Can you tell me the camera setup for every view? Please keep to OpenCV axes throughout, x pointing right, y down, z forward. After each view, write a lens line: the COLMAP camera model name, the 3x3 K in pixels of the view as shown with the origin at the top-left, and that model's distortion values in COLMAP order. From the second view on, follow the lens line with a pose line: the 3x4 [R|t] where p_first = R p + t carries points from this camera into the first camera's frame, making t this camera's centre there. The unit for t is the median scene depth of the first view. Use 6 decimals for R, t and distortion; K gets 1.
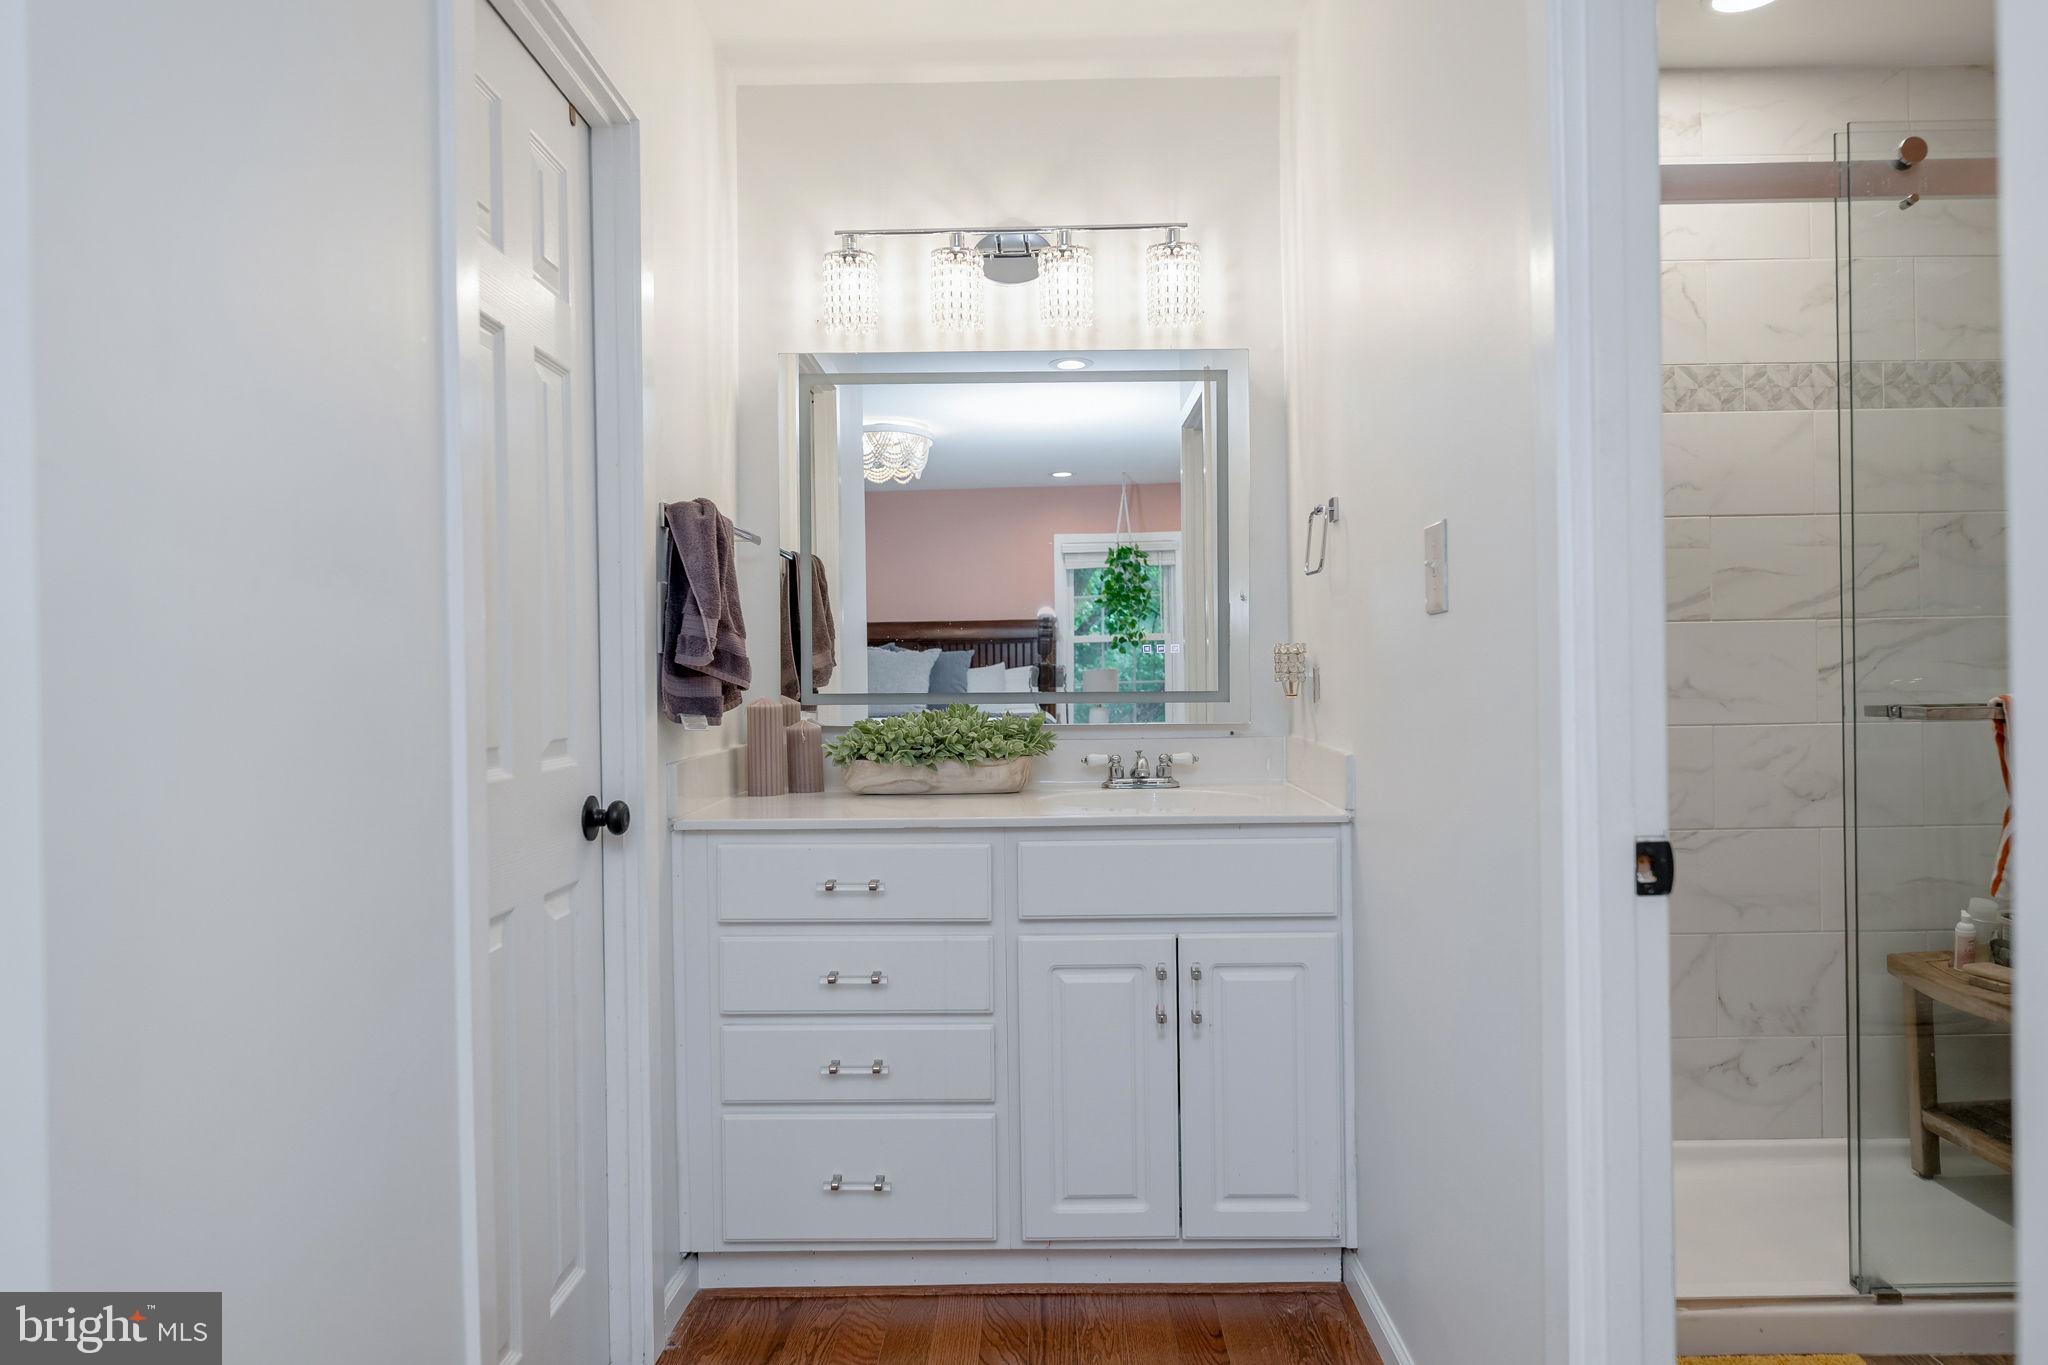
lens RADIAL K [[1309.9, 0, 1017.4], [0, 1309.9, 687.8], [0, 0, 1]] dist [-0.007281, 0.001765]
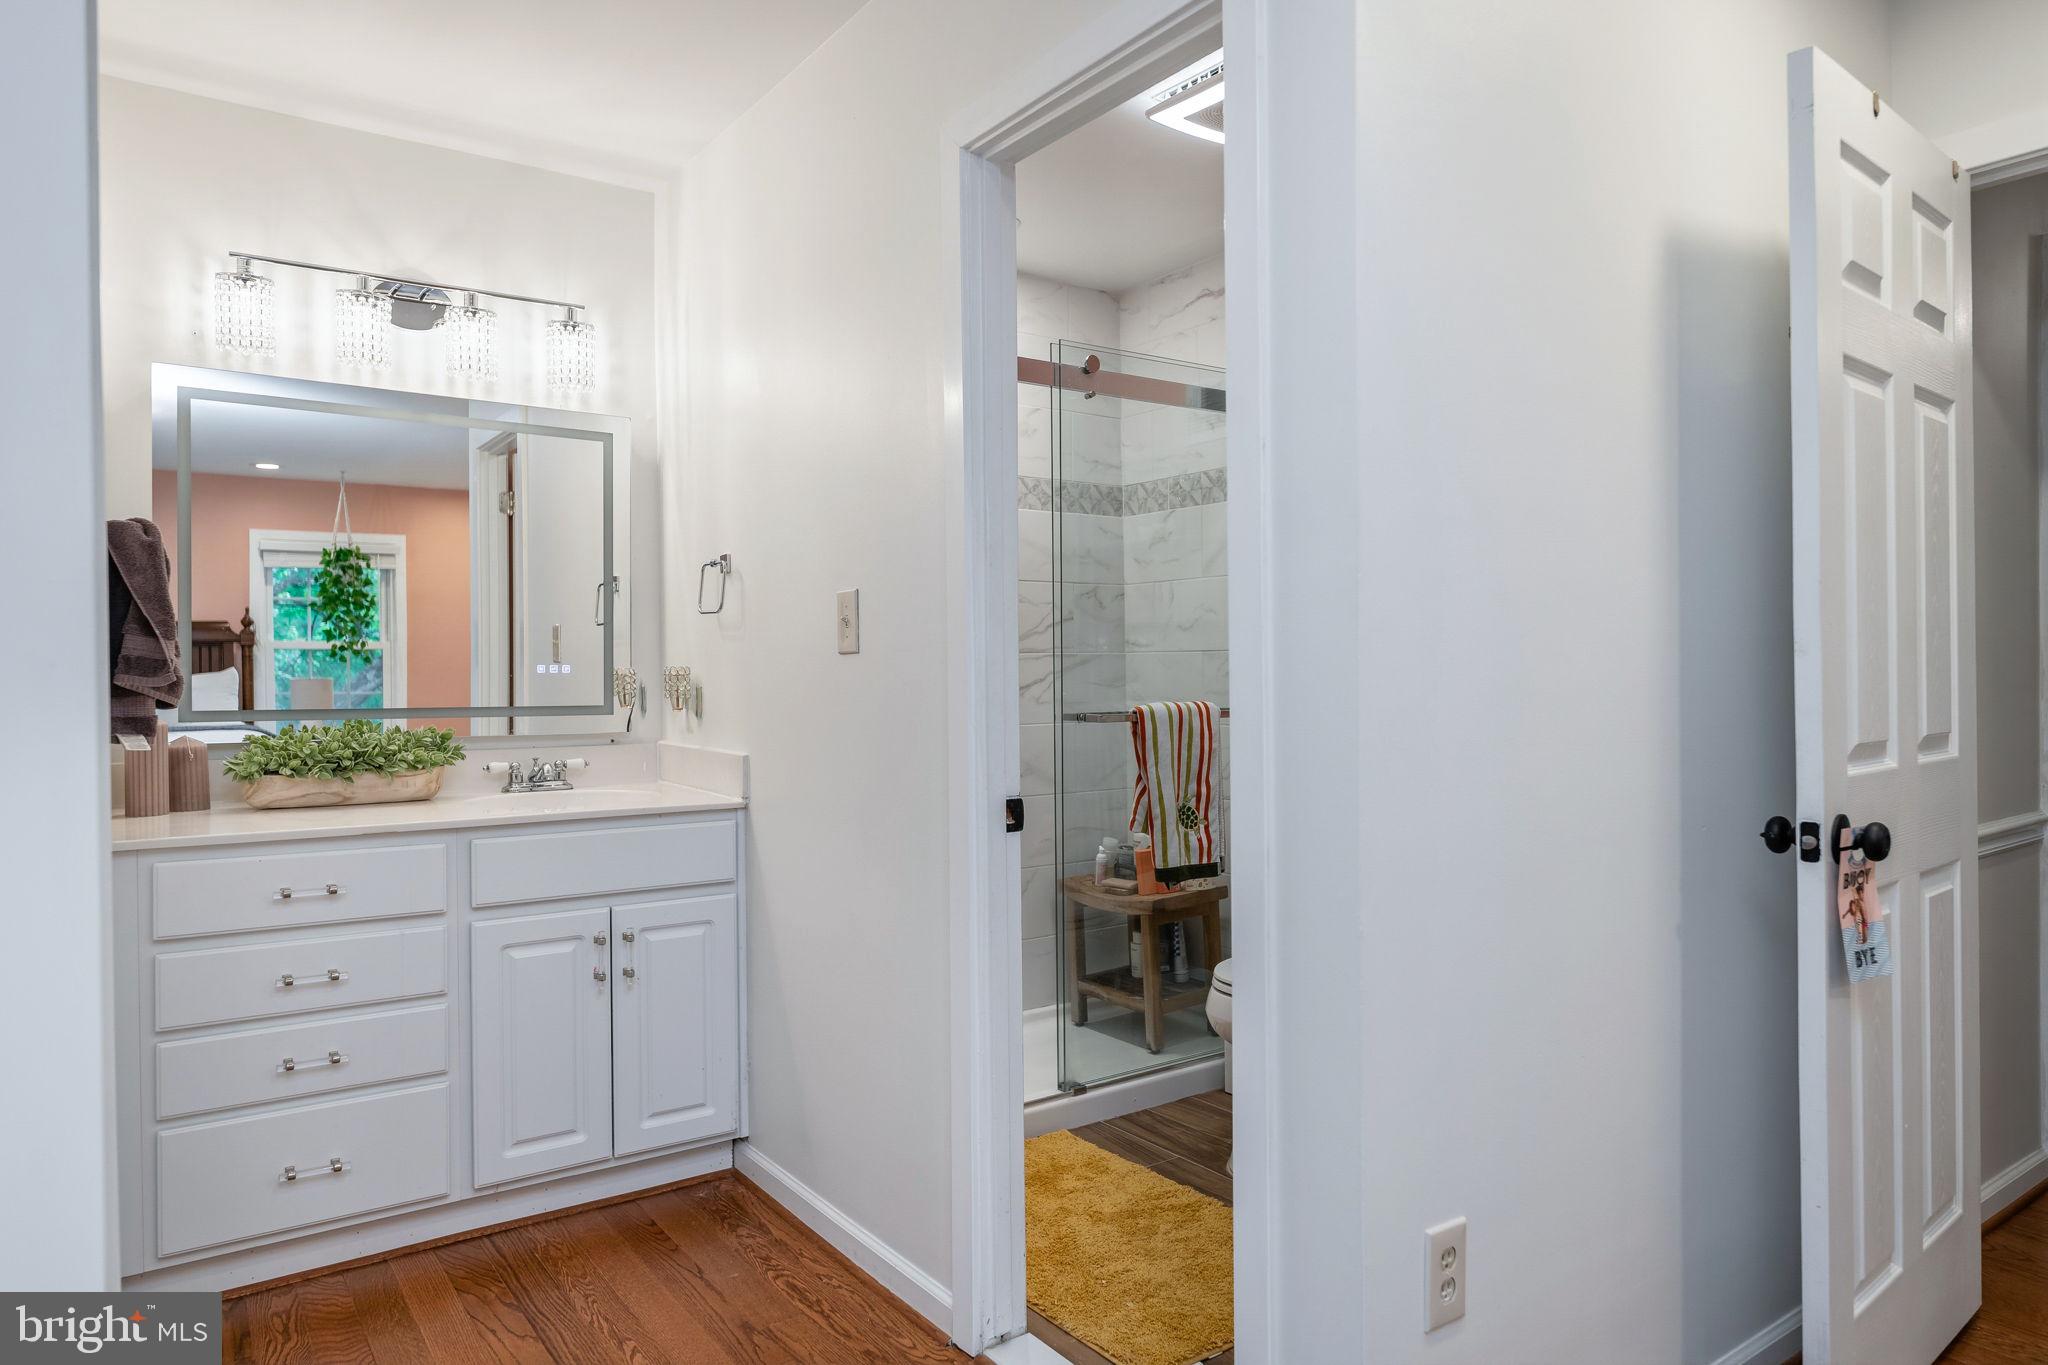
lens RADIAL K [[1309.9, 0, 1035.0], [0, 1309.9, 690.2], [0, 0, 1]] dist [-0.007281, 0.001765]
pose [[0.801509, -0.000307, 0.597982, -0.280075], [0.001023, 0.999999, -0.000859, -0.011588], [-0.597981, 0.001300, 0.801509, -0.203626]]
